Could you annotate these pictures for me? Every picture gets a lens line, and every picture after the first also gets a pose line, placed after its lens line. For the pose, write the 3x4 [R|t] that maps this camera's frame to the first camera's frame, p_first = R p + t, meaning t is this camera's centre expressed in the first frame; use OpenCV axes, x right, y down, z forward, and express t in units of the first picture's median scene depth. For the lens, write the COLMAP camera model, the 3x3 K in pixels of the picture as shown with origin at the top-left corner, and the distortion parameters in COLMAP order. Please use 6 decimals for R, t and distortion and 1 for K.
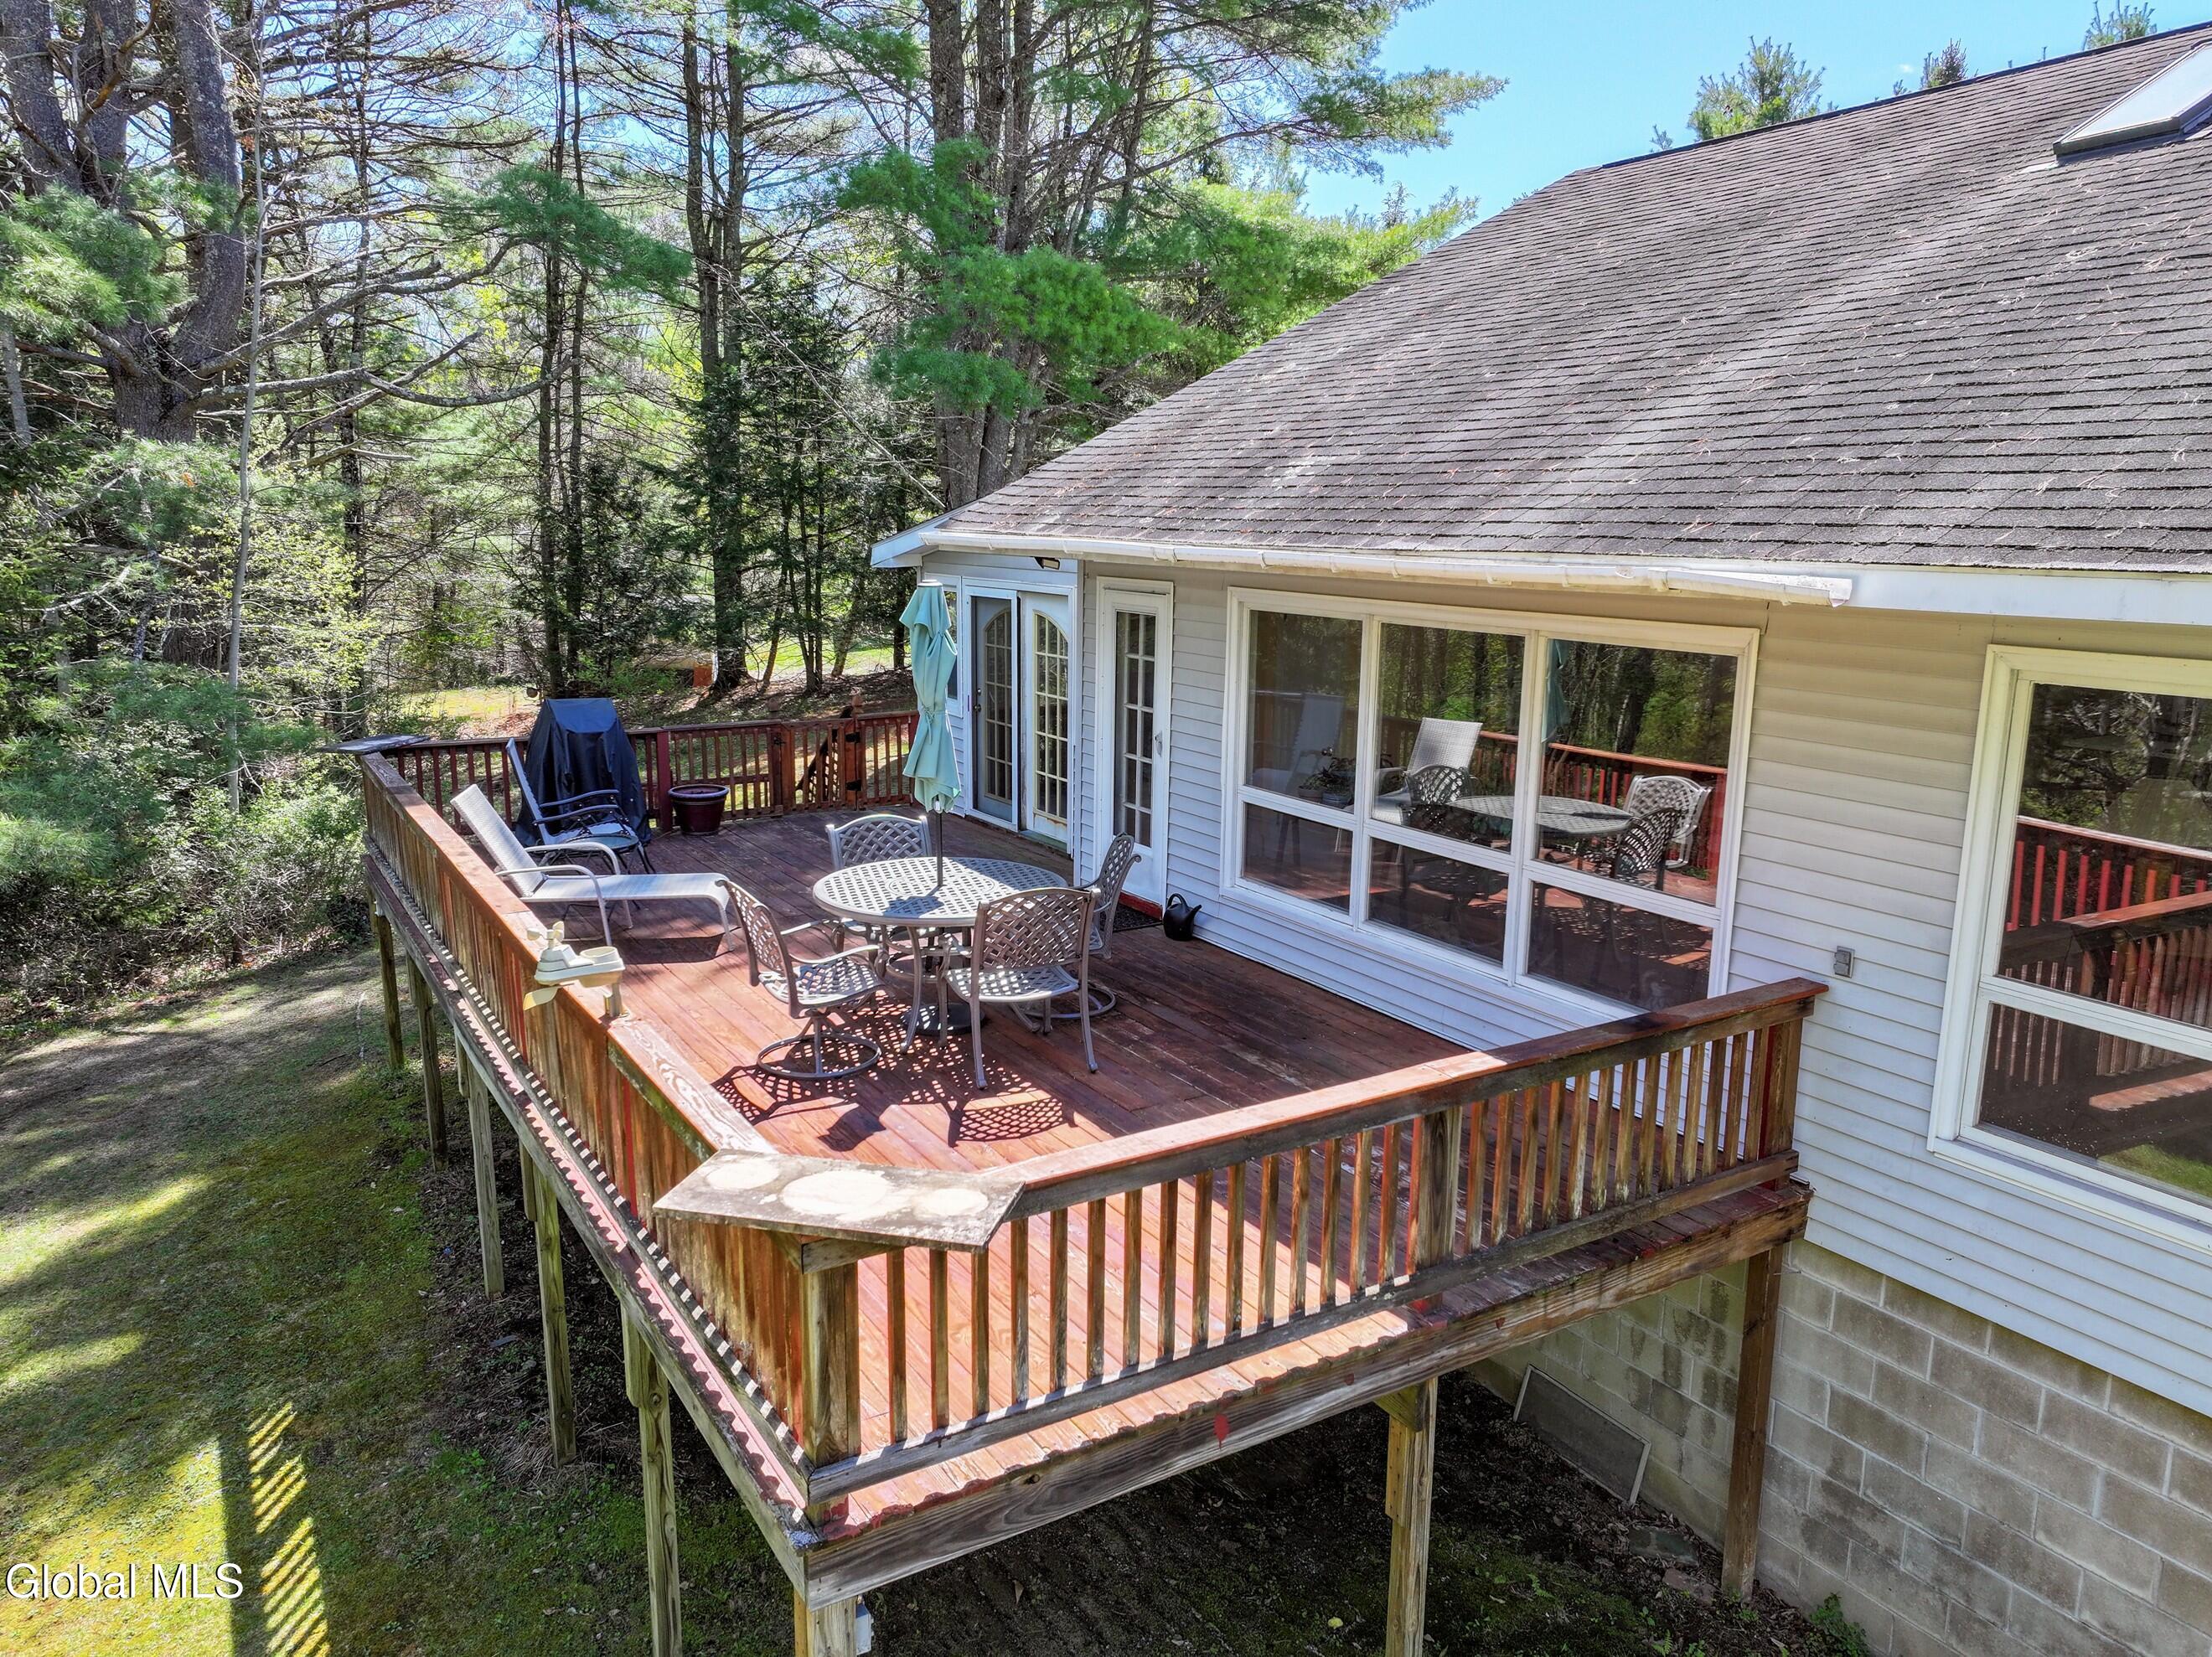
lens RADIAL K [[1568.1, 0, 1106.0], [0, 1568.1, 828.5], [0, 0, 1]] dist [-0.008194, -0.001425]
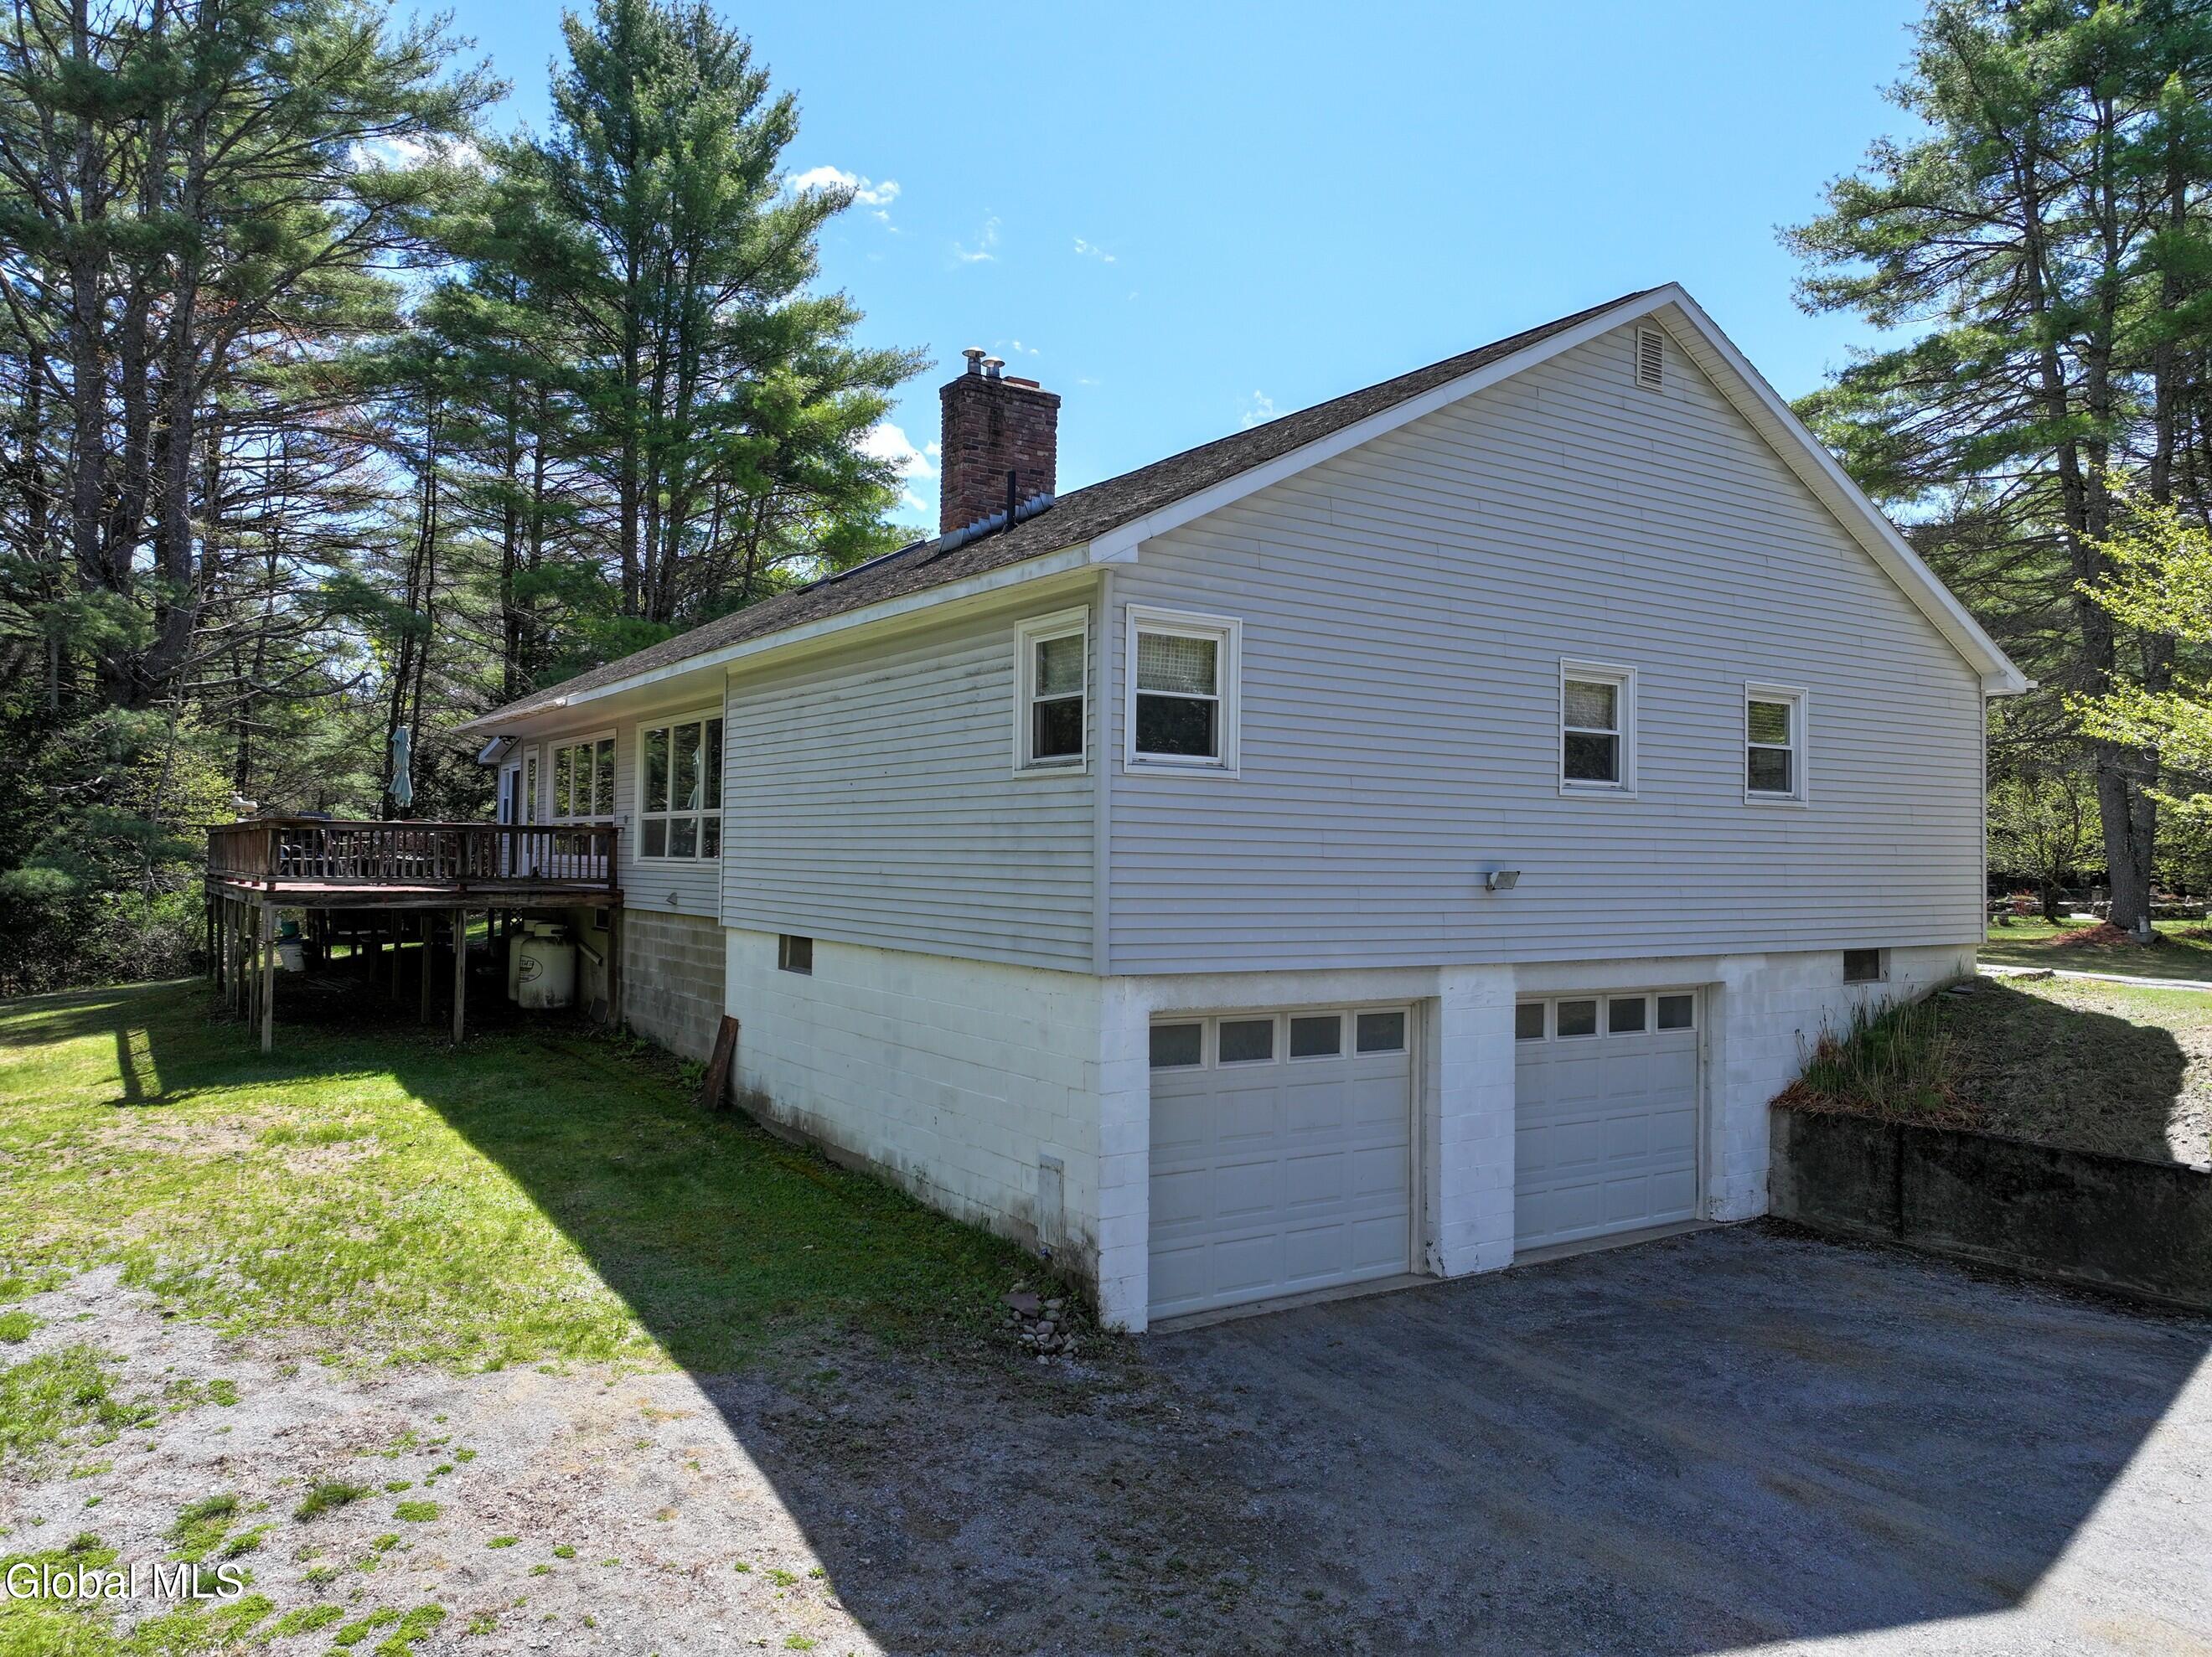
lens RADIAL K [[1579.4, 0, 1113.5], [0, 1579.4, 823.4], [0, 0, 1]] dist [0.003443, 0.007813]
pose [[0.999033, 0.011158, 0.042528, 0.481943], [-0.001570, 0.975698, -0.219114, 0.290426], [-0.043940, 0.218835, 0.974772, -0.852408]]
